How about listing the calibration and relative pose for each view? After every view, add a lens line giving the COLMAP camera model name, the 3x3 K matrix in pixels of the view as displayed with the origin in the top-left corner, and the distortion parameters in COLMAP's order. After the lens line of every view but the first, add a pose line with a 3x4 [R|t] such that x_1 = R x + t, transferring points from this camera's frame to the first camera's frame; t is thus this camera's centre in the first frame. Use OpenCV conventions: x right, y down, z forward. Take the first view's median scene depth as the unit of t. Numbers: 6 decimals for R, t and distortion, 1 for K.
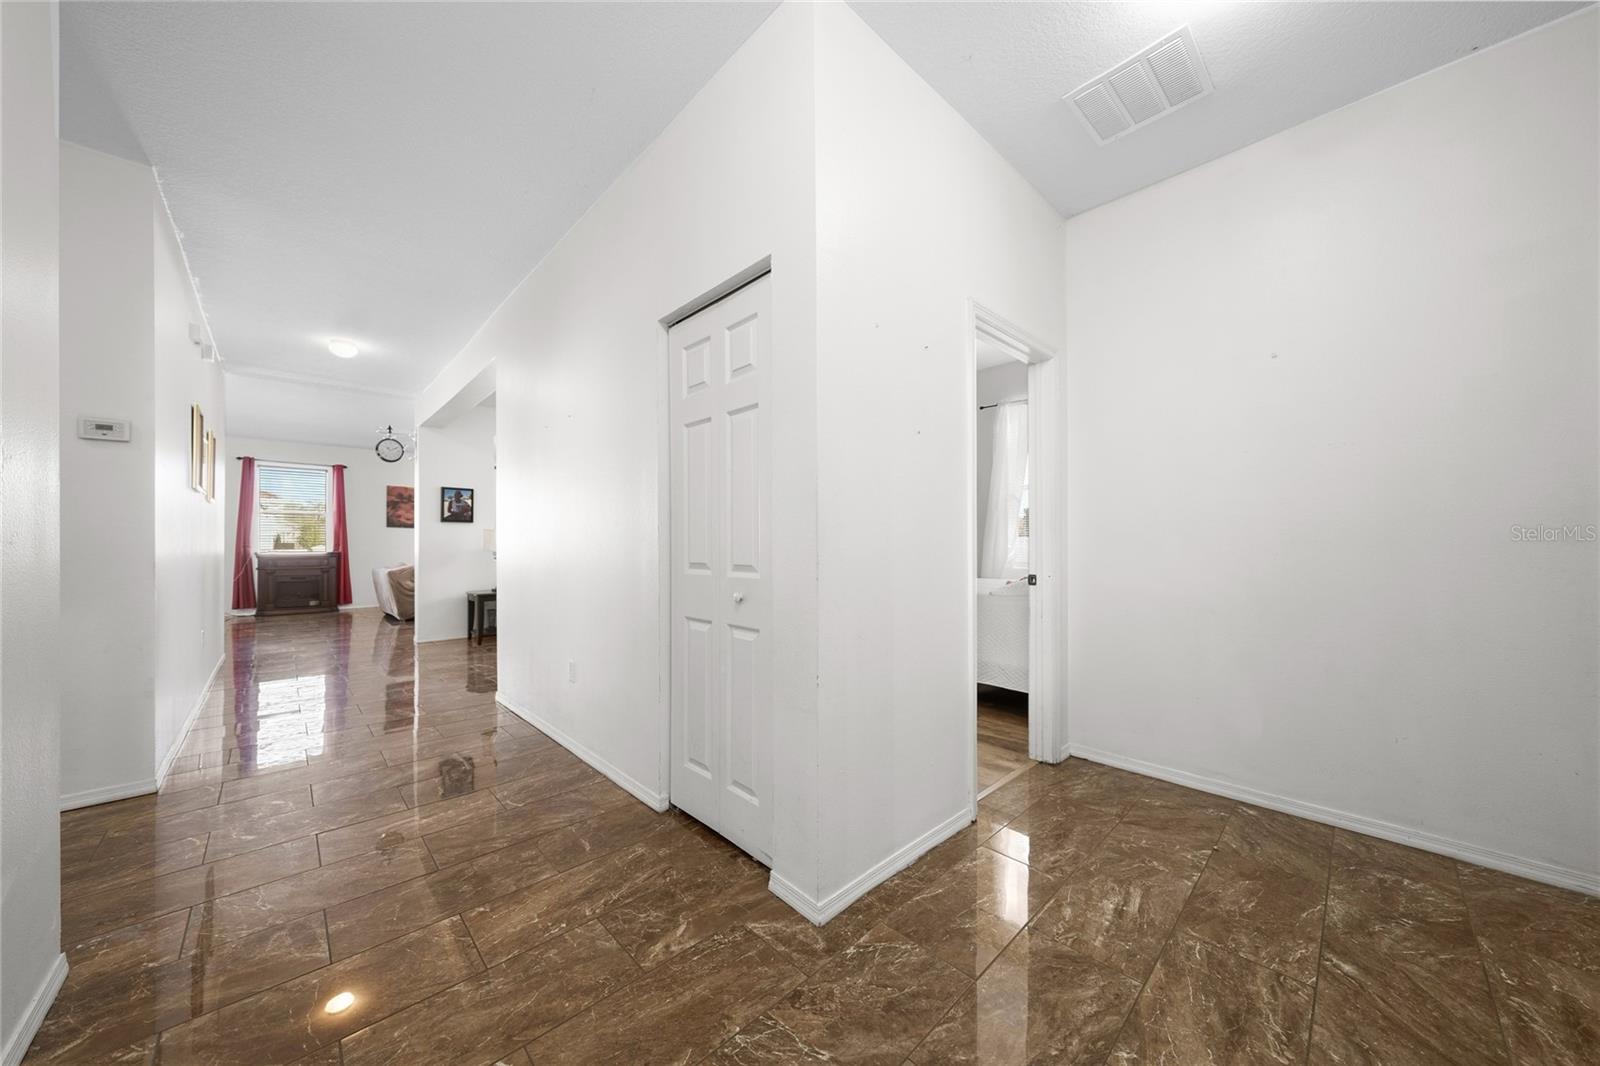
lens RADIAL K [[556.0, 0, 801.1], [0, 556.0, 539.5], [0, 0, 1]] dist [0.000716, 0.000112]
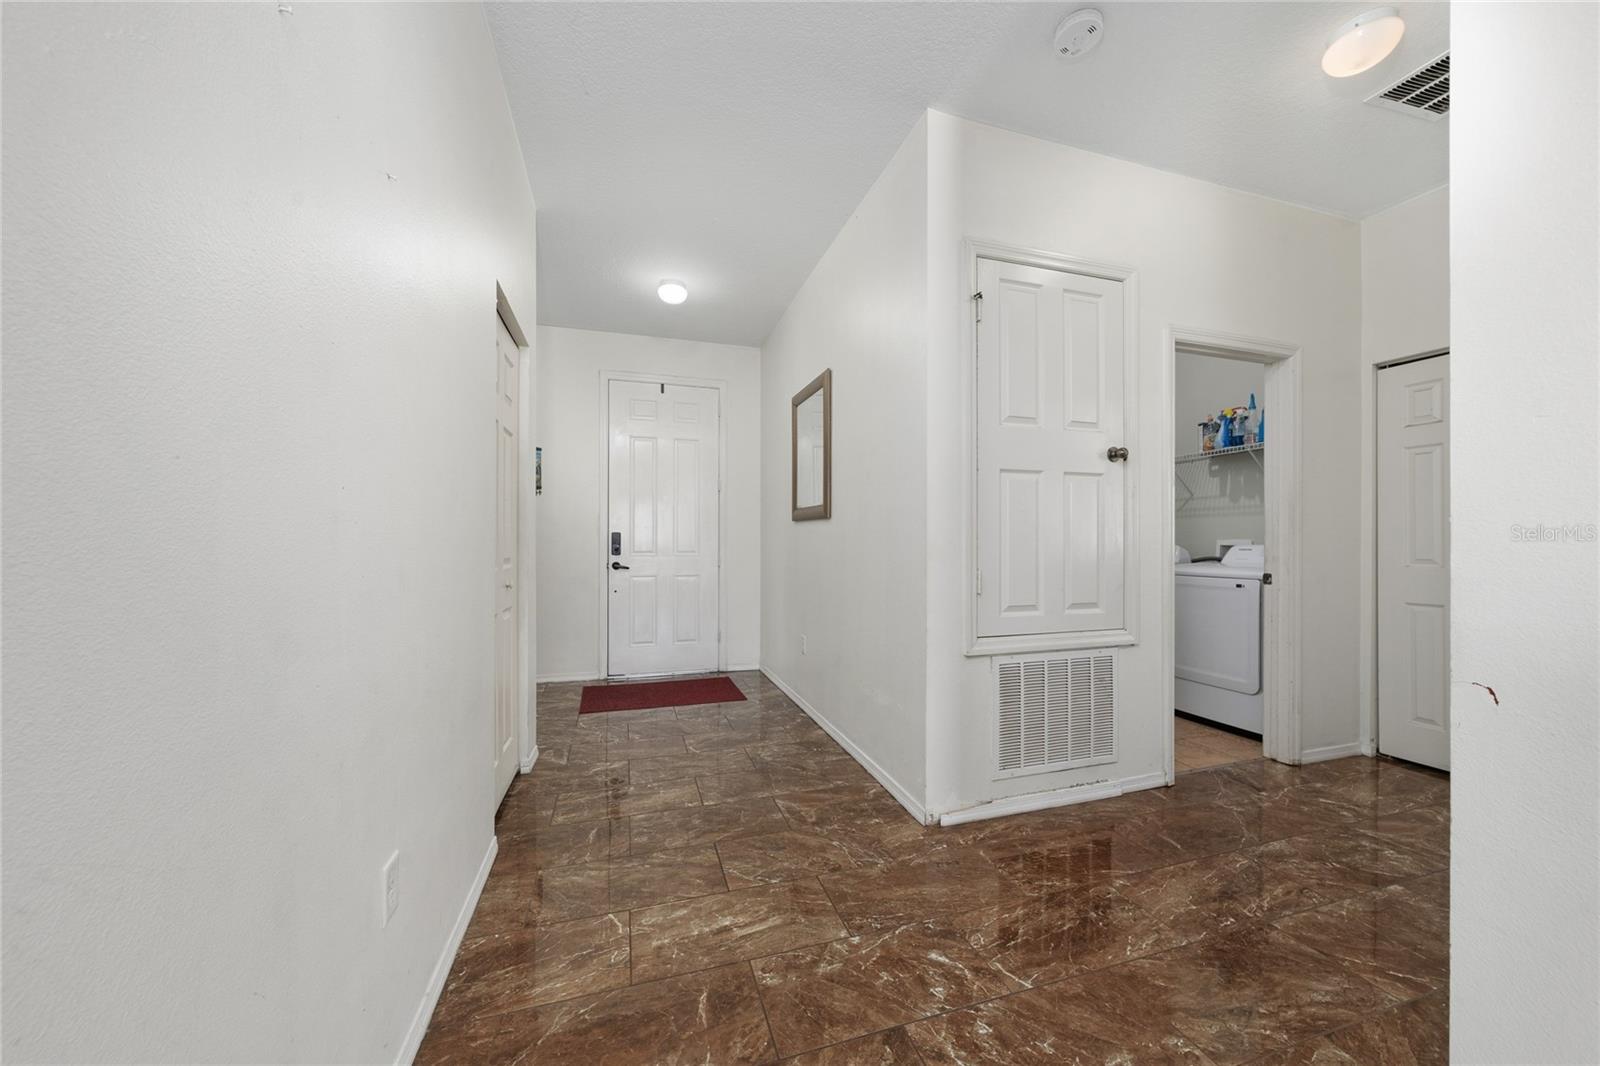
lens RADIAL K [[556.0, 0, 801.1], [0, 556.0, 539.5], [0, 0, 1]] dist [0.000716, 0.000112]
pose [[-0.899287, -0.001709, 0.437356, -1.298805], [-0.003952, 0.999983, -0.004220, 0.011640], [-0.437342, -0.005523, -0.899279, 1.936657]]
